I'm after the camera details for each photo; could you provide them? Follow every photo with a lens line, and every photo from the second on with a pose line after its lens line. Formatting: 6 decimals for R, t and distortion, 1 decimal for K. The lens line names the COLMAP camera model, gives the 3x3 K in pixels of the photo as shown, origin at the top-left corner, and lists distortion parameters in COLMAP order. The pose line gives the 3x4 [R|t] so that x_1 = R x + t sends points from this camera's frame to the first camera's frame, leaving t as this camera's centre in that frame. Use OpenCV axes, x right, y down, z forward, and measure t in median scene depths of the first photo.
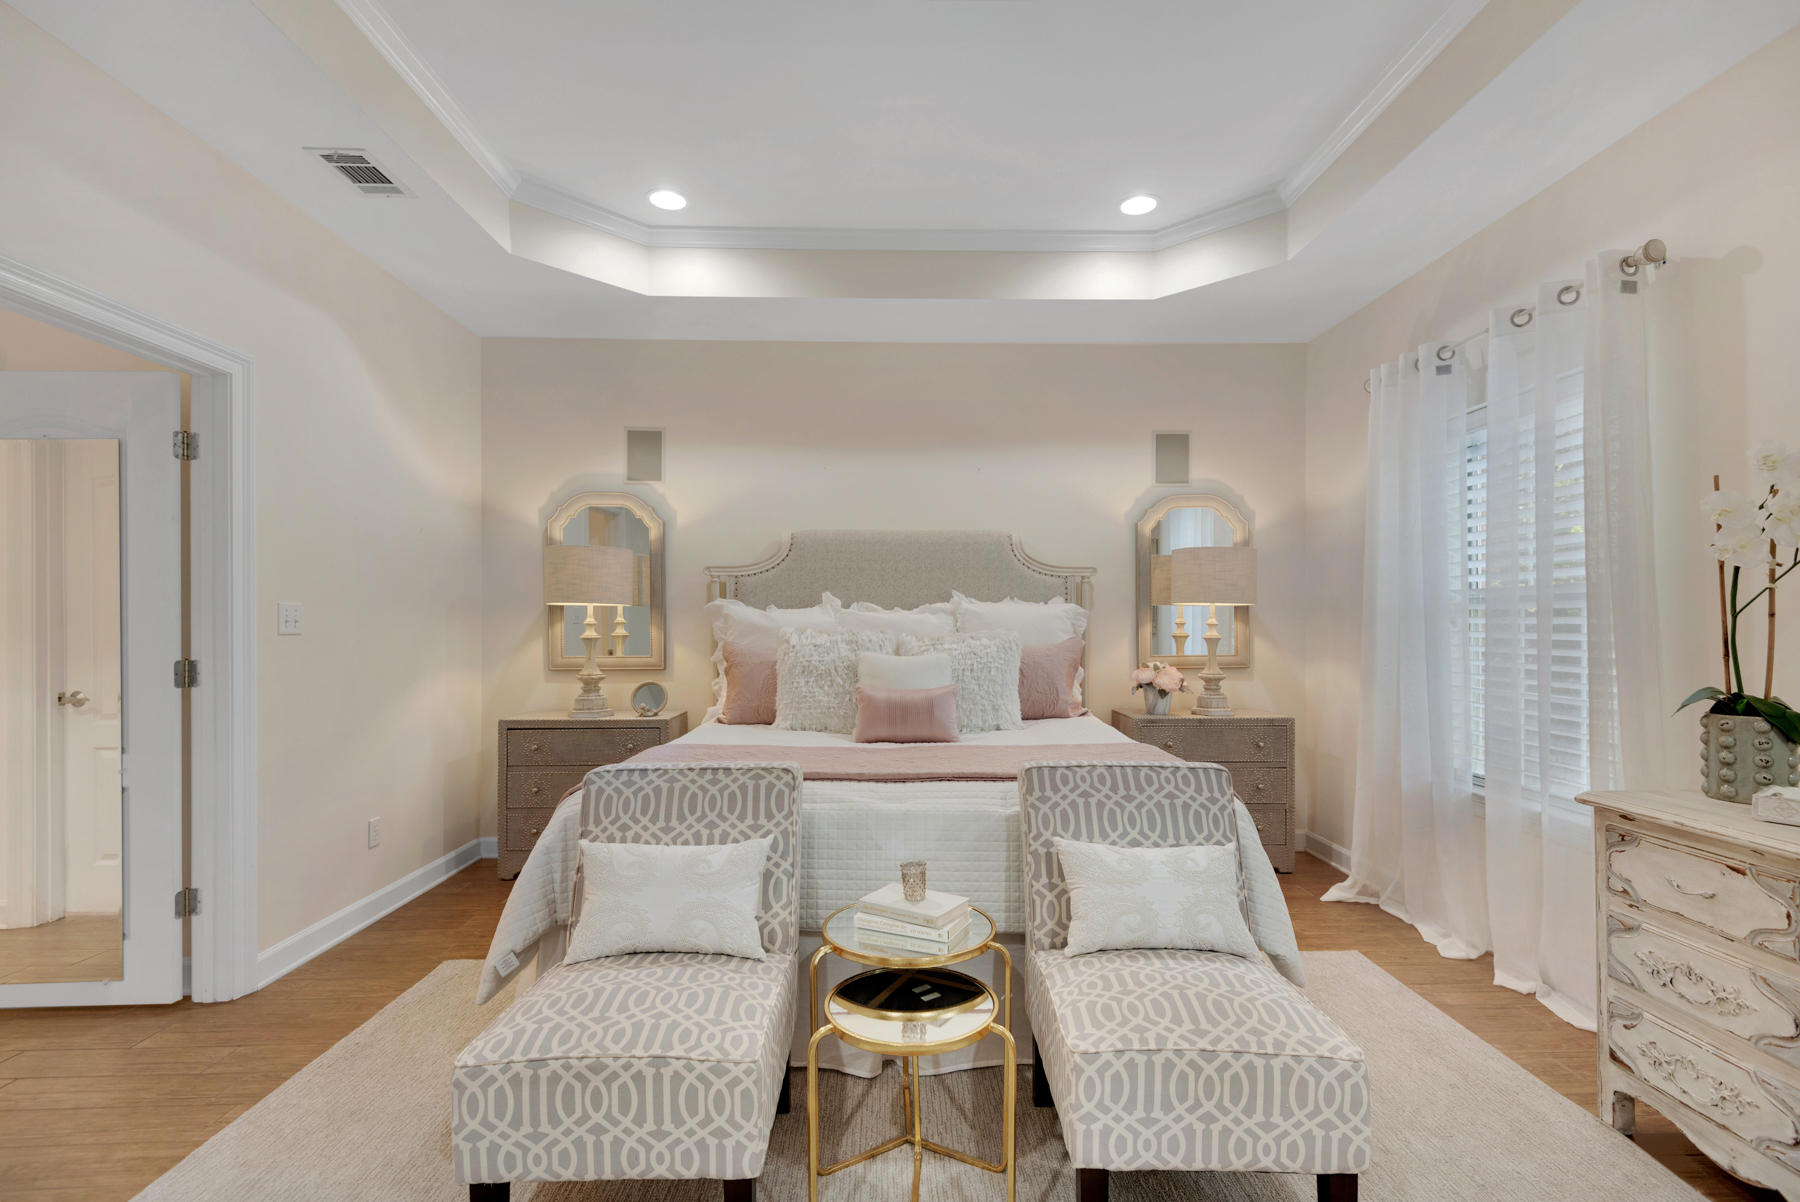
lens RADIAL K [[827.5, 0, 905.7], [0, 827.5, 625.0], [0, 0, 1]] dist [0.035309, -0.018437]
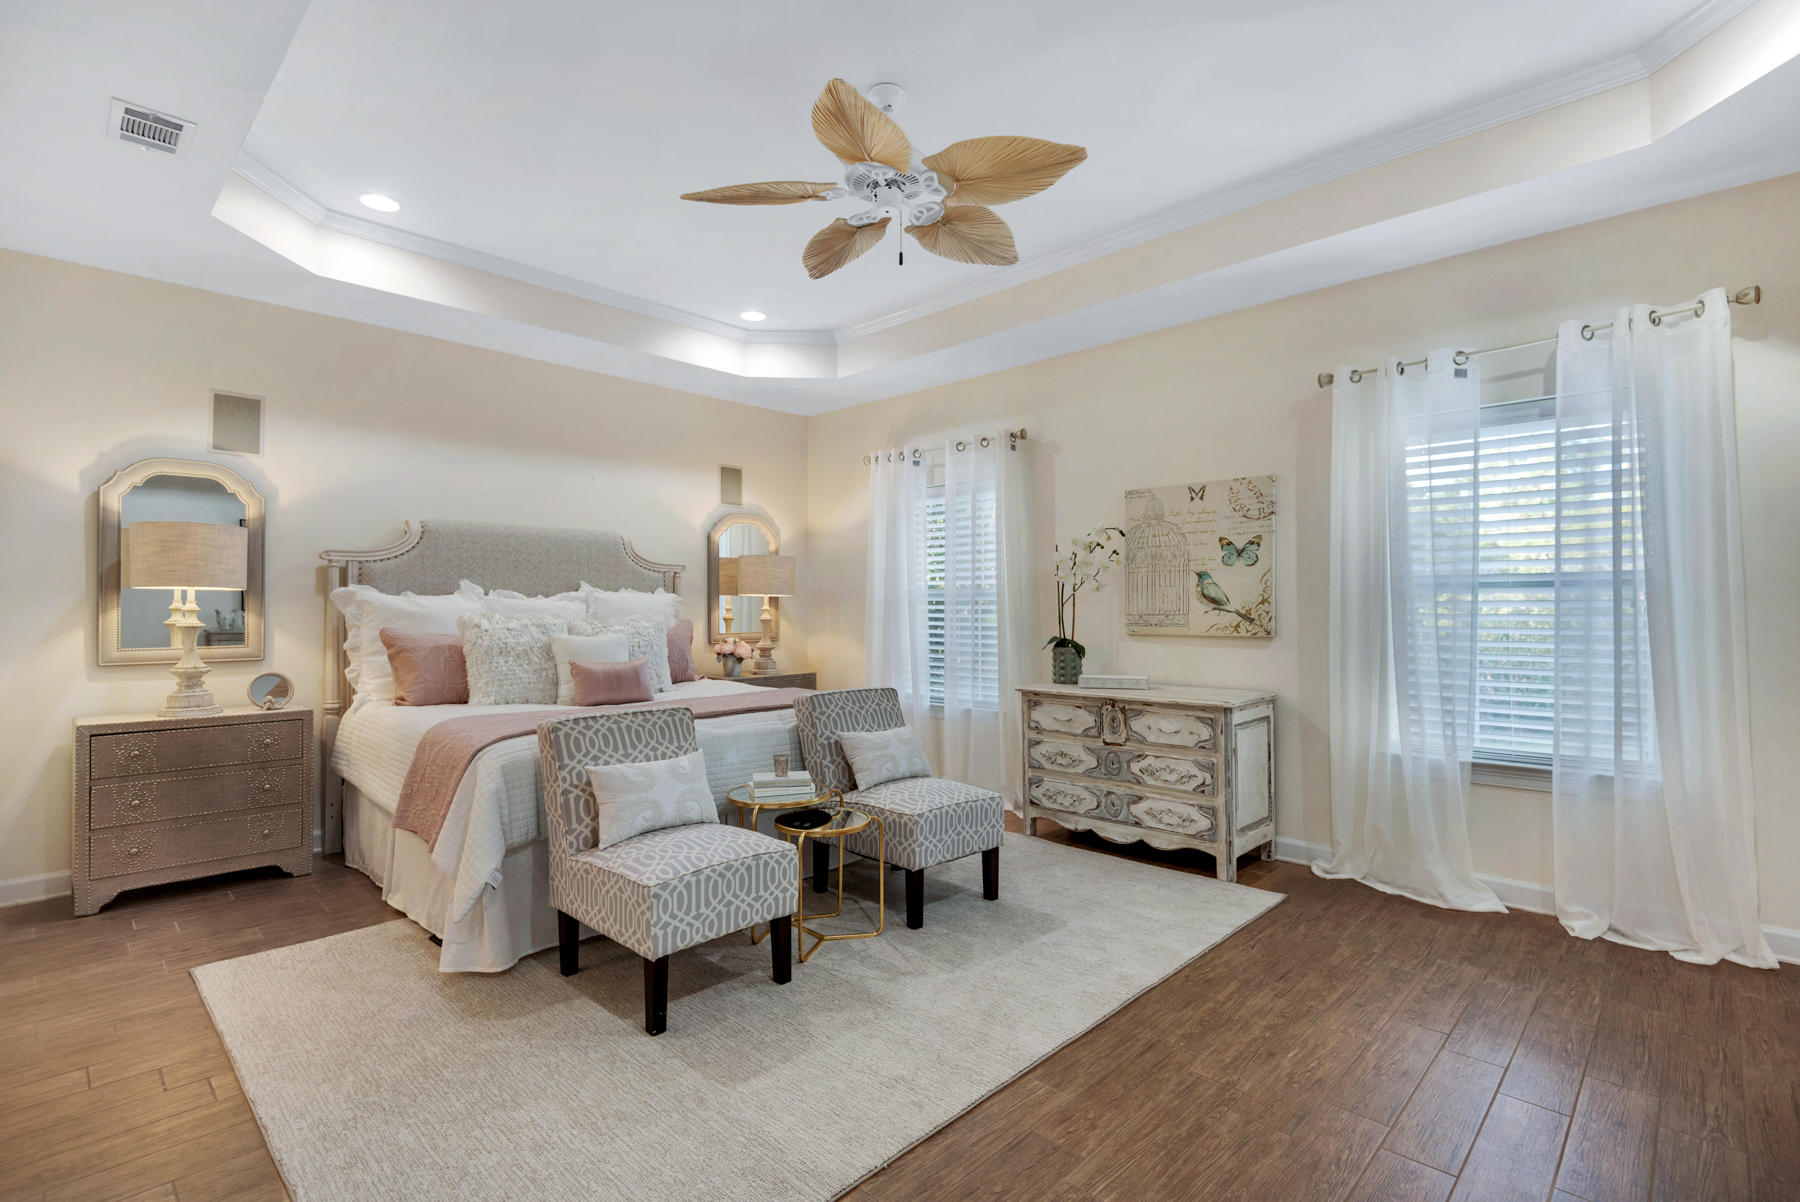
lens RADIAL K [[856.2, 0, 898.2], [0, 856.2, 611.4], [0, 0, 1]] dist [0.024862, -0.020677]
pose [[0.710133, -0.002995, 0.704062, -0.549905], [0.002711, 0.999995, 0.001519, 0.000472], [-0.704063, 0.000830, 0.710137, -0.200977]]
